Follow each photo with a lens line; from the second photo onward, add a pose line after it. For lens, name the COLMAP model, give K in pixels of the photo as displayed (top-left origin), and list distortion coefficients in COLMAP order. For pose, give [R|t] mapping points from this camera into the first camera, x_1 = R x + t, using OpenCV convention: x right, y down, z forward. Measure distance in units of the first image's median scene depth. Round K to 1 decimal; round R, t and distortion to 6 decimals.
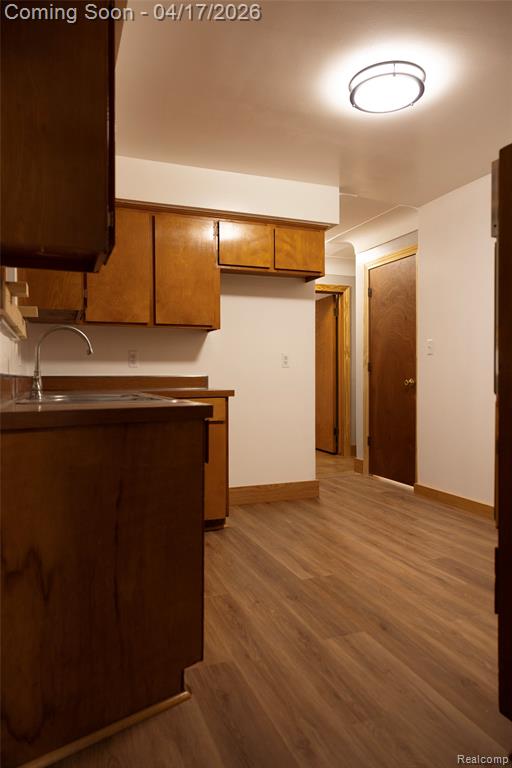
lens RADIAL K [[509.9, 0, 256.1], [0, 509.9, 381.7], [0, 0, 1]] dist [-0.000712, 0.003139]
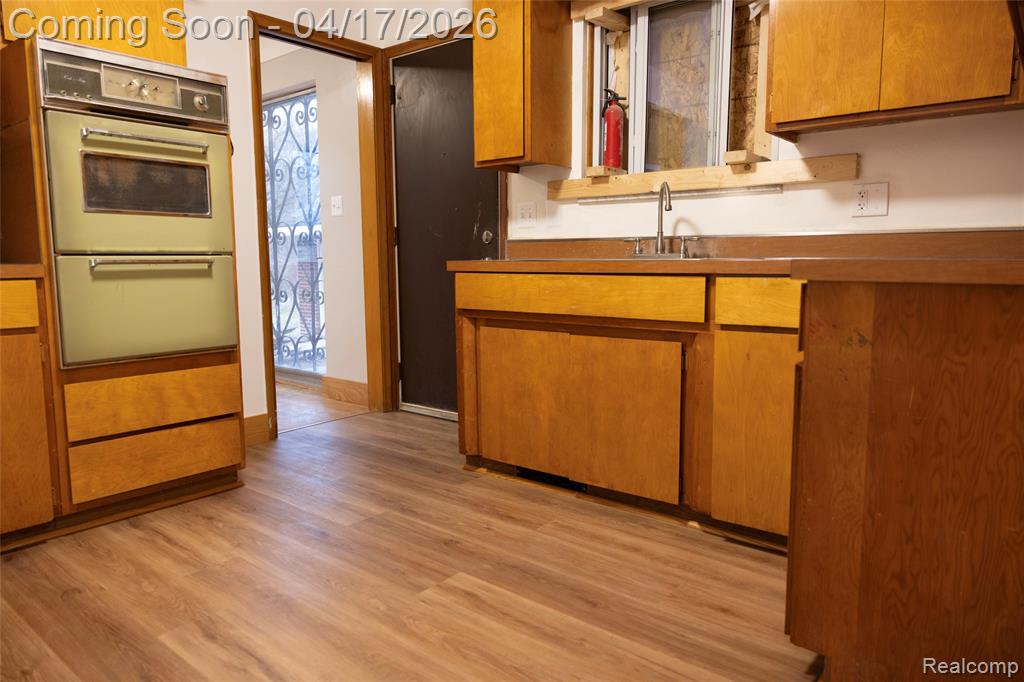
lens RADIAL K [[679.9, 0, 513.3], [0, 679.9, 337.2], [0, 0, 1]] dist [-0.000712, 0.003139]
pose [[-0.872002, 0.061507, -0.485622, 0.389942], [0.000351, 0.992153, 0.125033, 0.013142], [0.489502, 0.108859, -0.865181, 1.620433]]
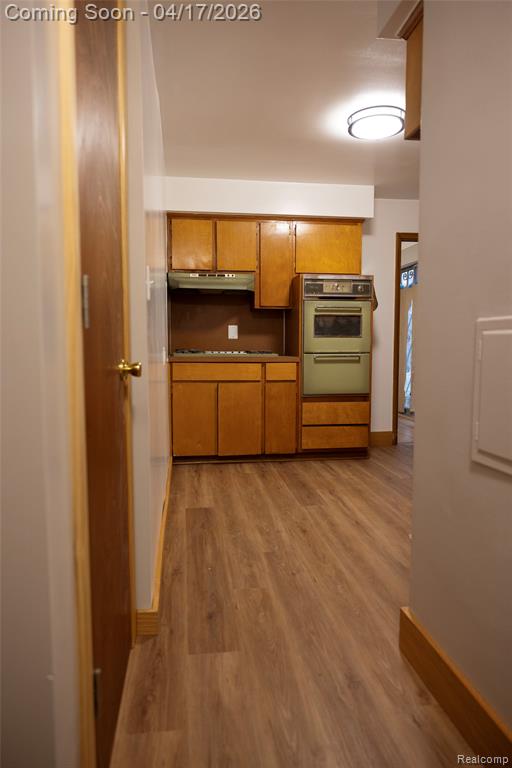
lens RADIAL K [[509.9, 0, 256.6], [0, 509.9, 384.8], [0, 0, 1]] dist [-0.000712, 0.003139]
pose [[-0.973187, -0.016254, 0.229440, 0.233670], [0.004693, 0.995889, 0.090455, -0.032277], [-0.229967, 0.089106, -0.969111, 2.269190]]
